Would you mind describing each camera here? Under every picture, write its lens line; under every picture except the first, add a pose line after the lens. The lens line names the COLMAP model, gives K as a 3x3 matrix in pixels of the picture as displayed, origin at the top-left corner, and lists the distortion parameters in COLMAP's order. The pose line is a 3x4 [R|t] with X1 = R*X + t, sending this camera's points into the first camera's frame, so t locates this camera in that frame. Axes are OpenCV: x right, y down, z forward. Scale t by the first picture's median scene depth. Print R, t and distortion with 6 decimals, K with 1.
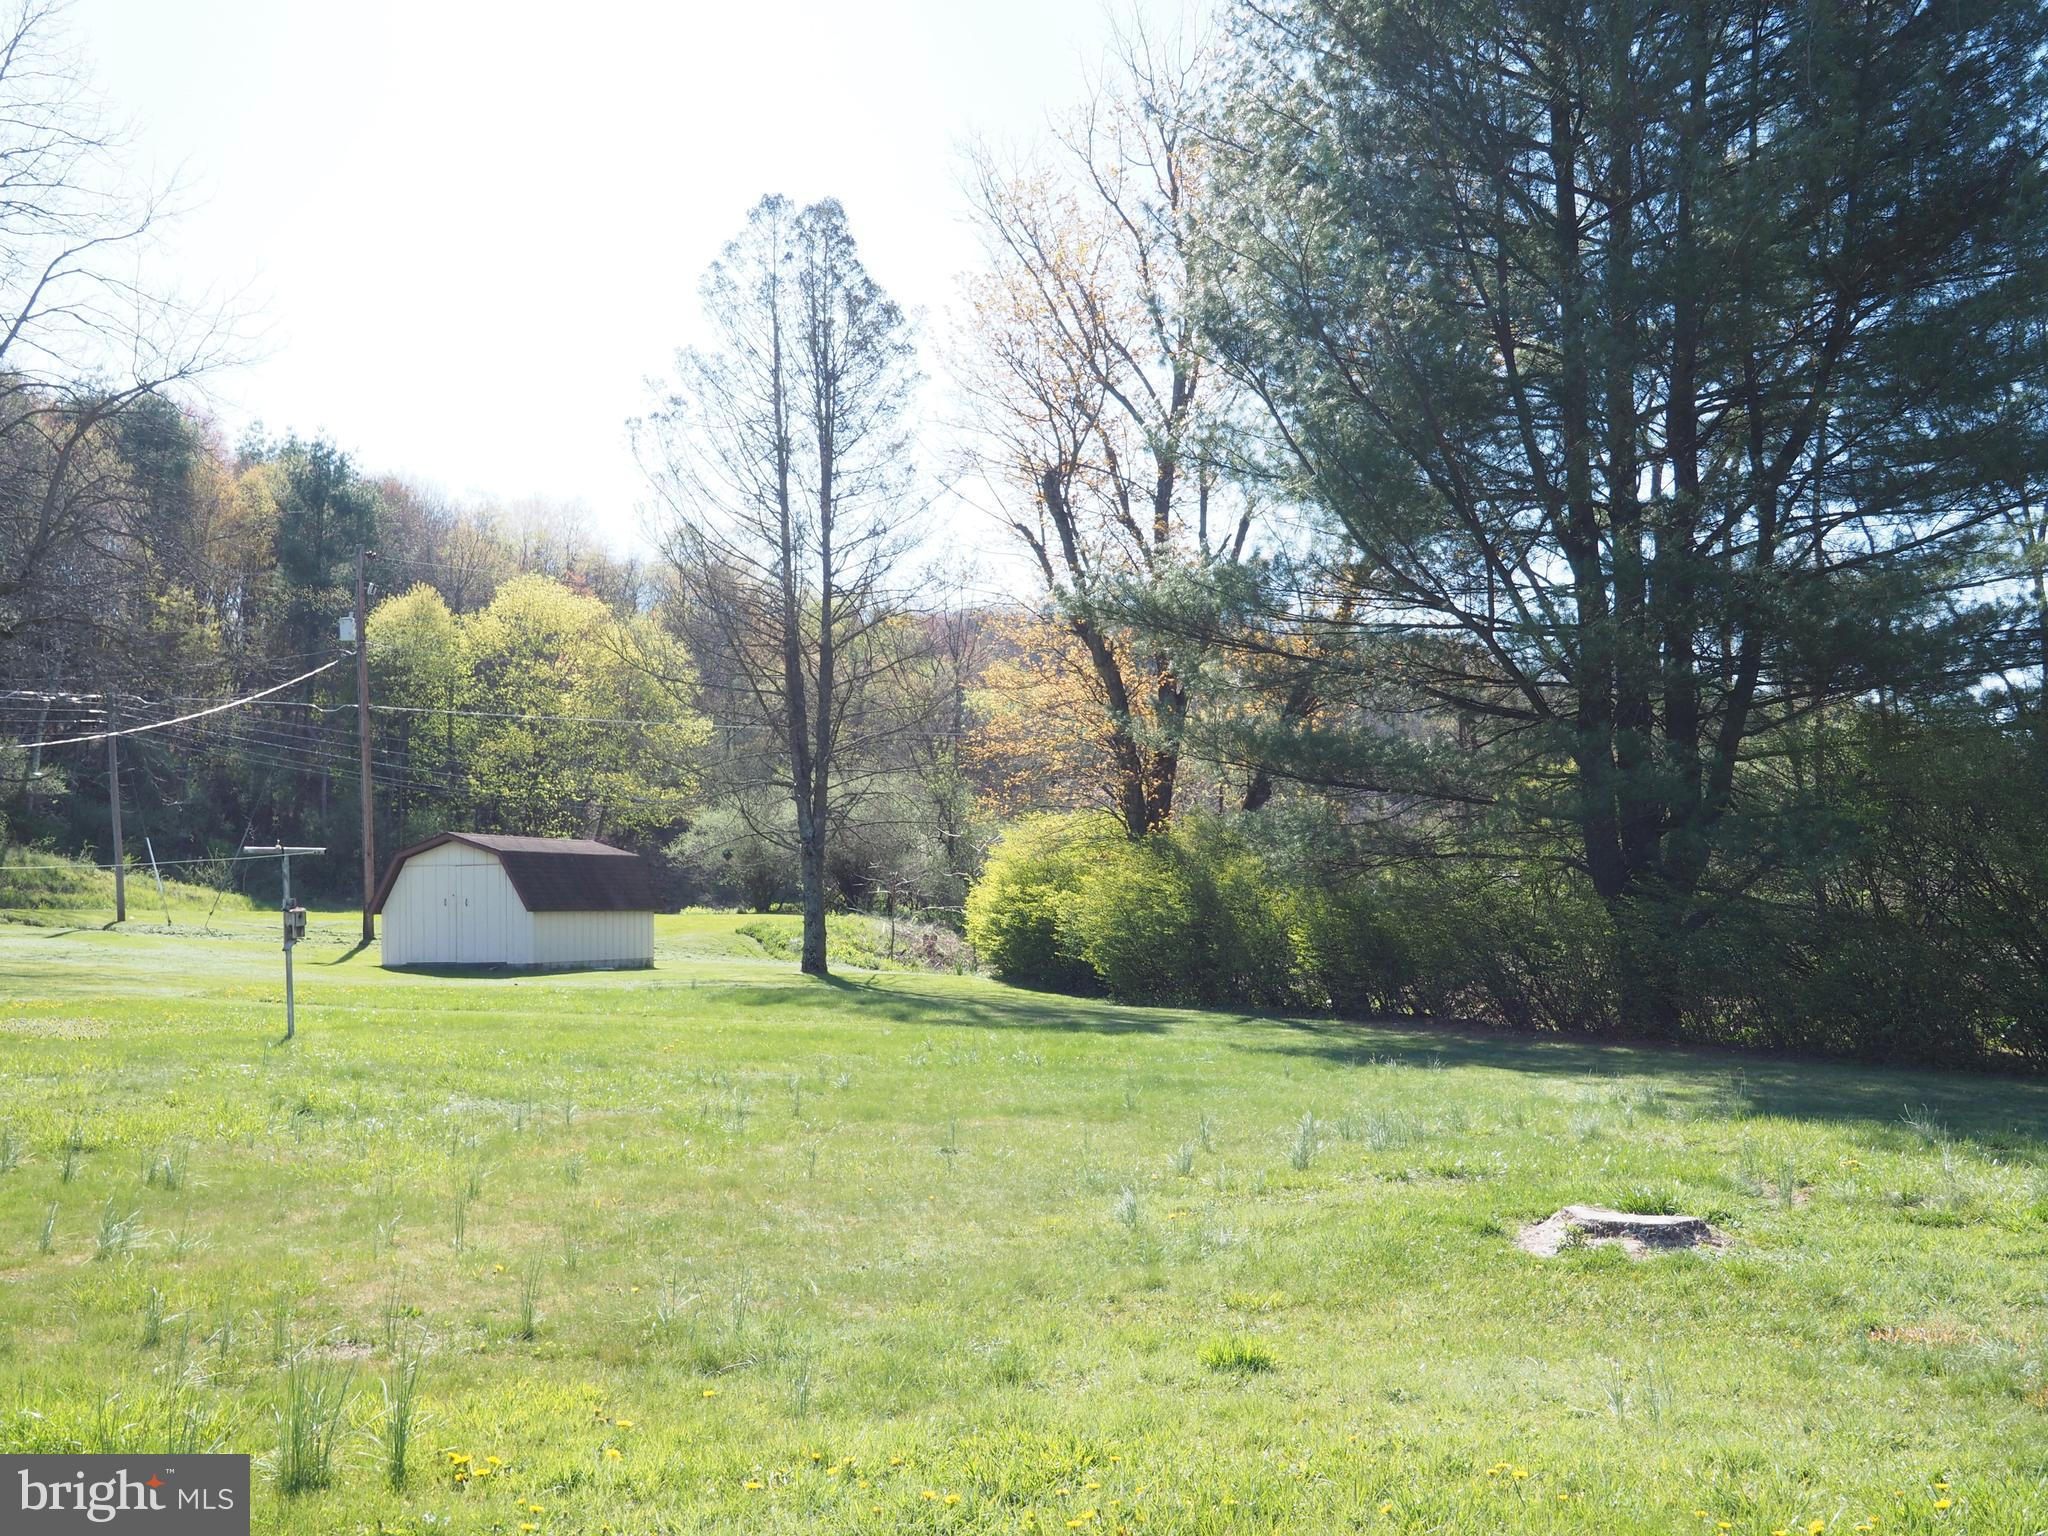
lens RADIAL K [[2001.0, 0, 1036.6], [0, 2001.0, 785.4], [0, 0, 1]] dist [-0.015959, 0.000000]
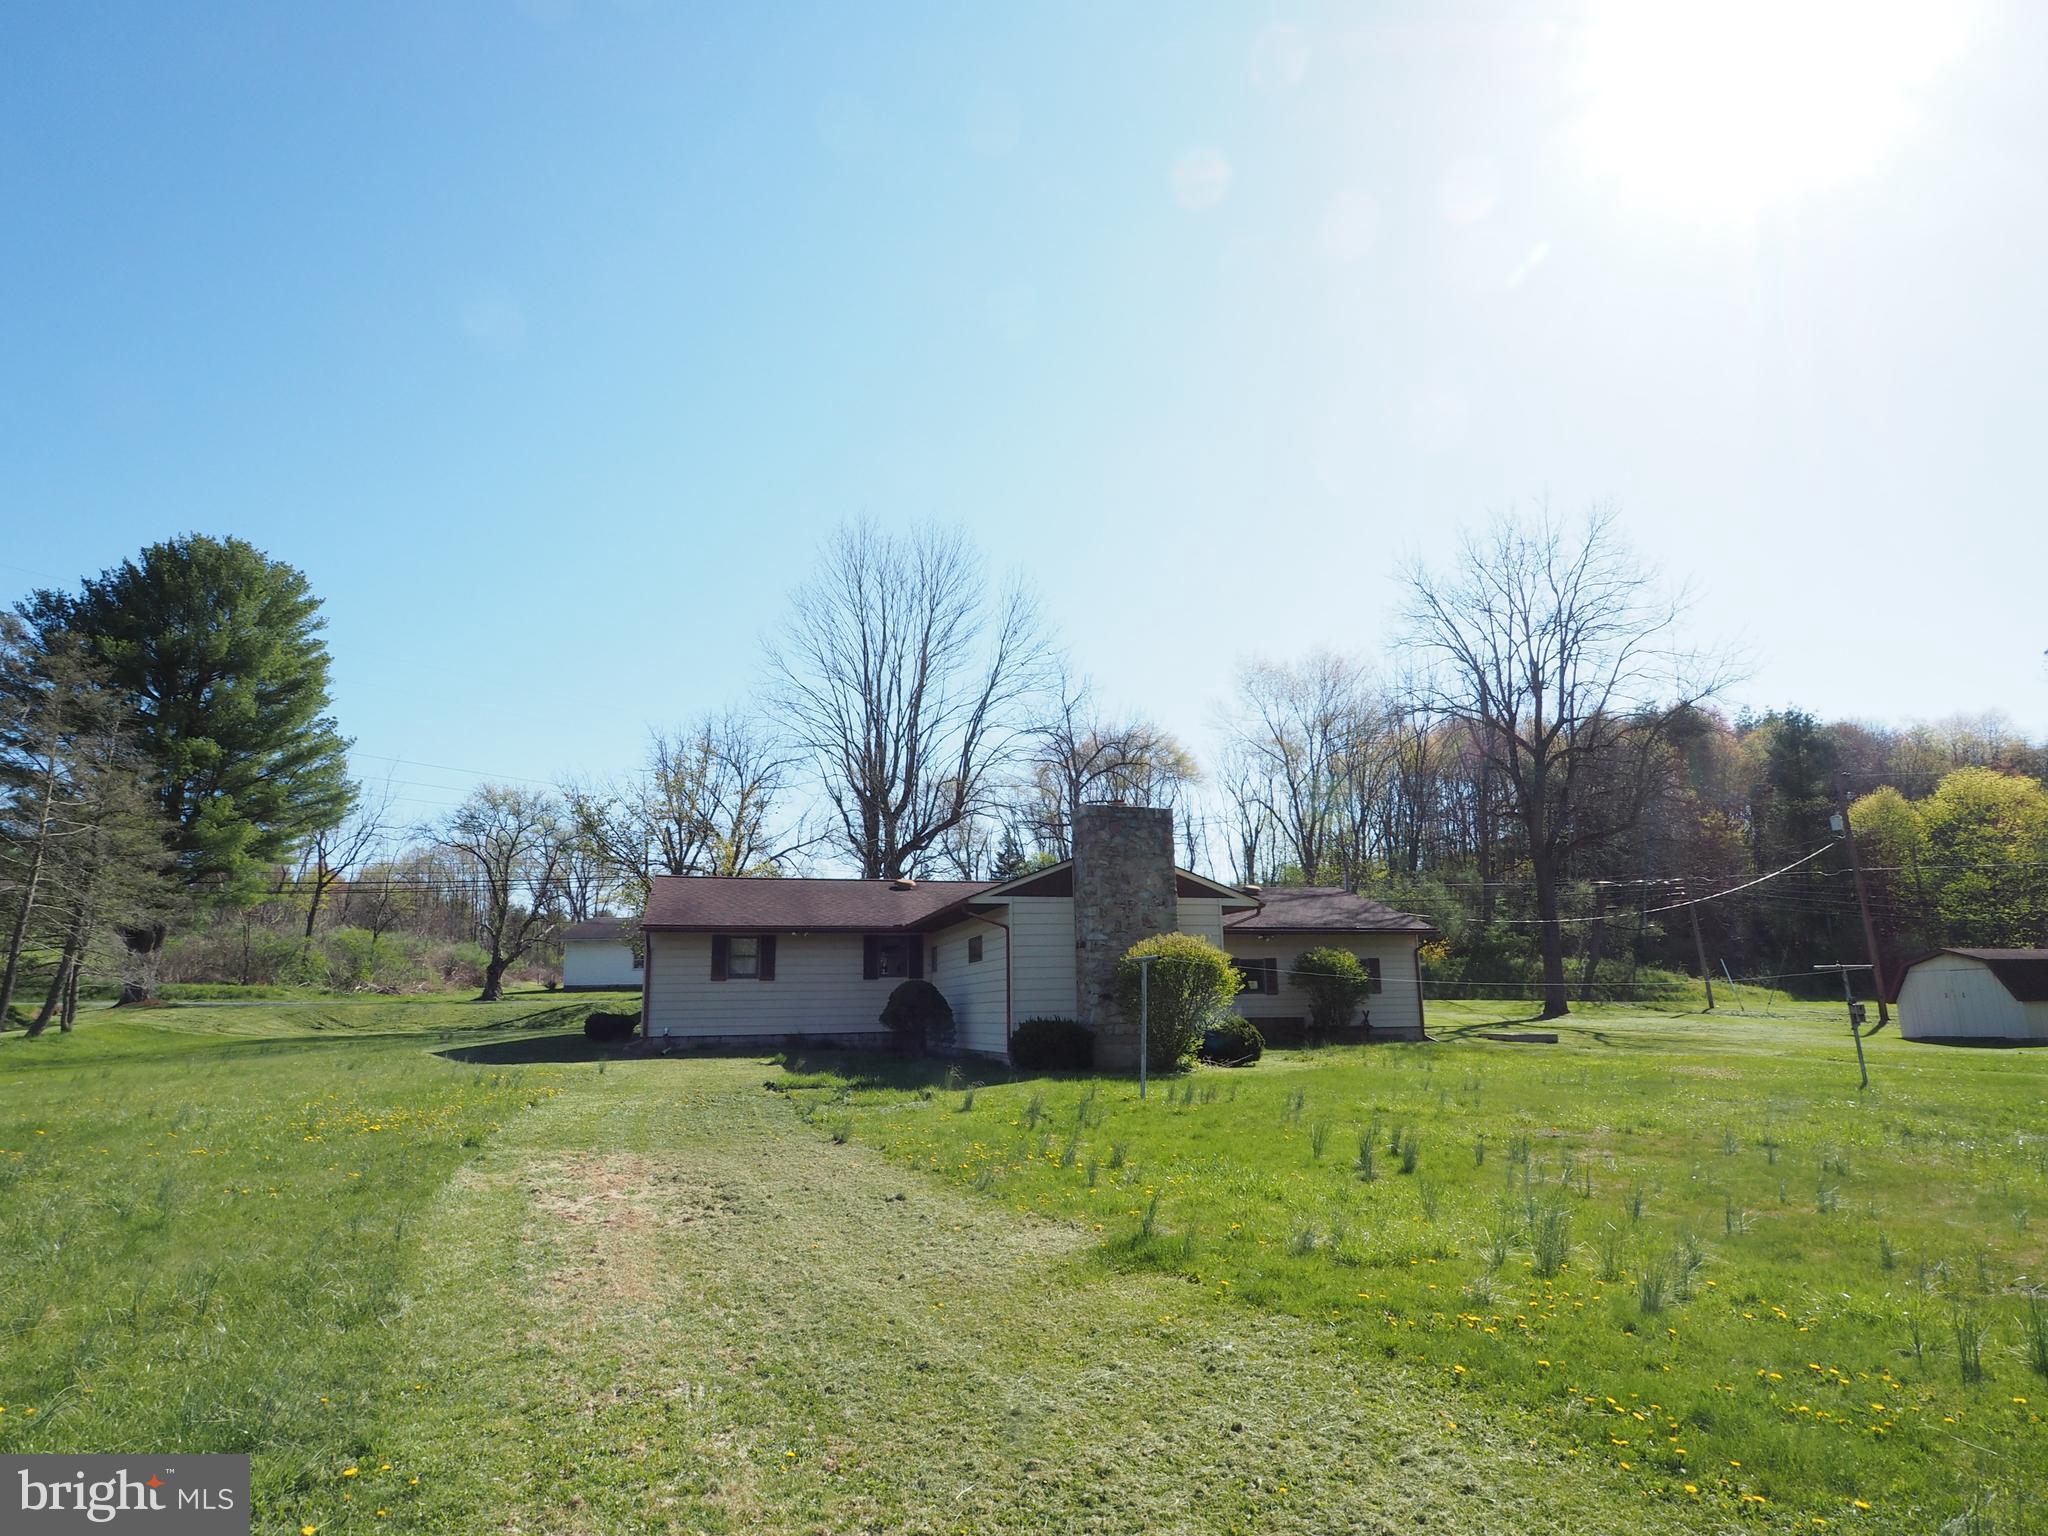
lens RADIAL K [[1082.6, 0, 1022.6], [0, 1082.6, 783.9], [0, 0, 1]] dist [-0.021878, -0.000814]
pose [[0.555611, -0.164712, -0.814964, -0.003319], [0.051892, 0.985140, -0.163728, -0.001673], [0.829821, 0.048679, 0.555902, -0.012494]]
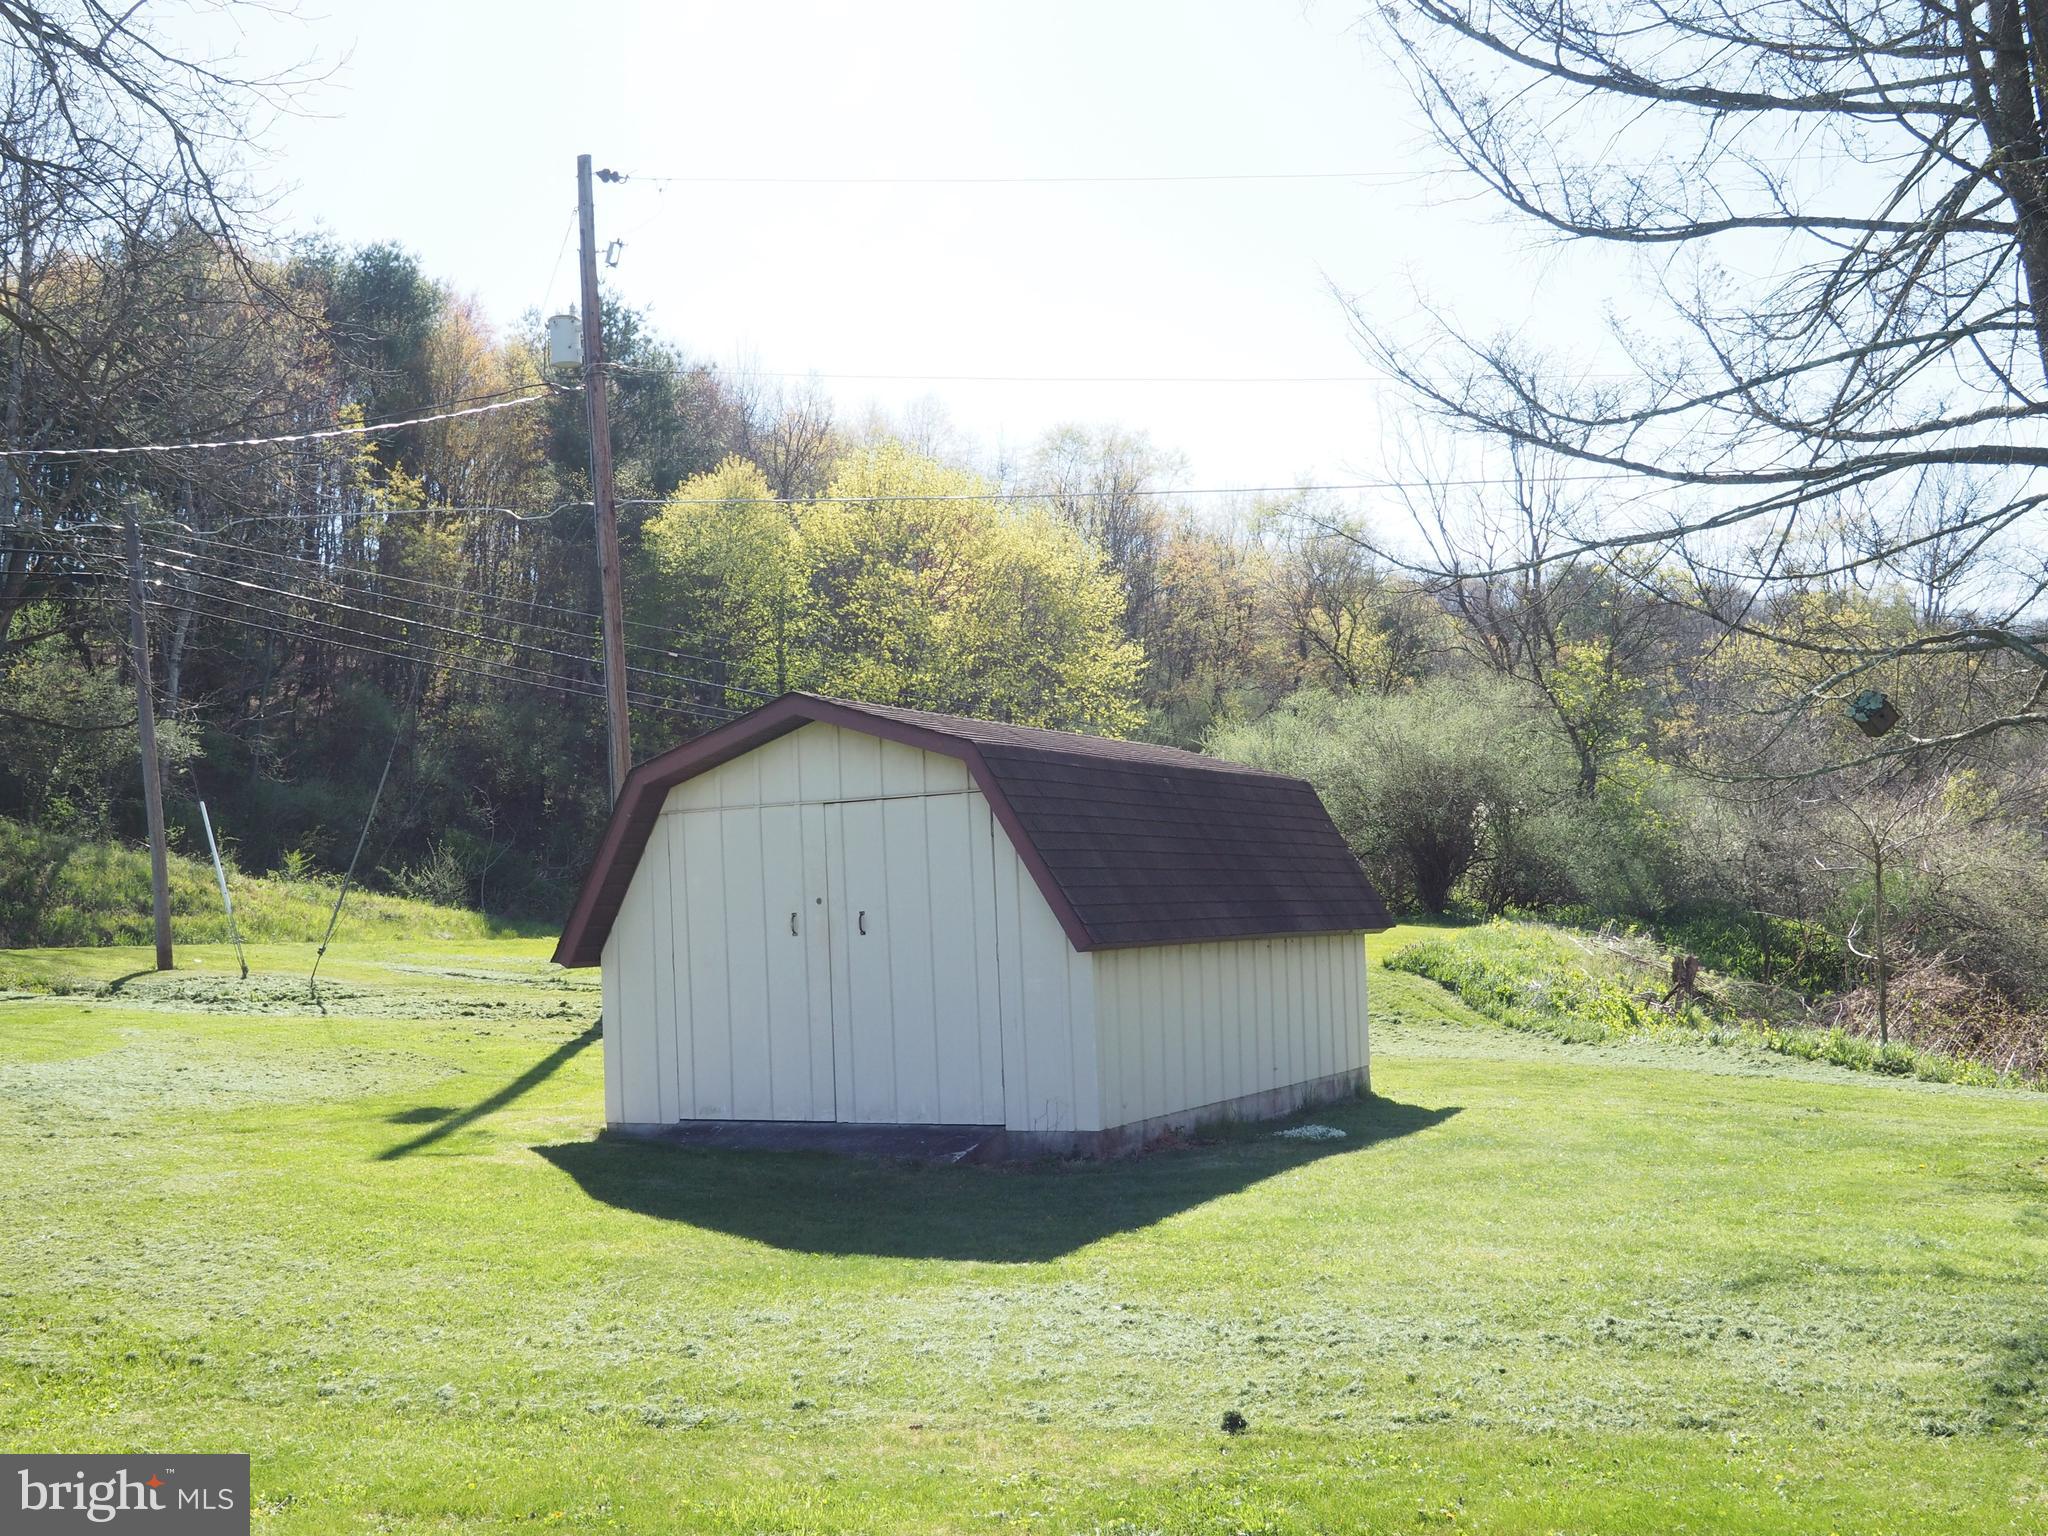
lens RADIAL K [[2001.0, 0, 1019.8], [0, 2001.0, 768.5], [0, 0, 1]] dist [-0.015959, 0.000000]
pose [[0.985611, -0.034439, -0.165484, -0.120267], [0.033058, 0.999392, -0.011092, 0.022499], [0.165765, 0.005462, 0.986150, 0.403653]]
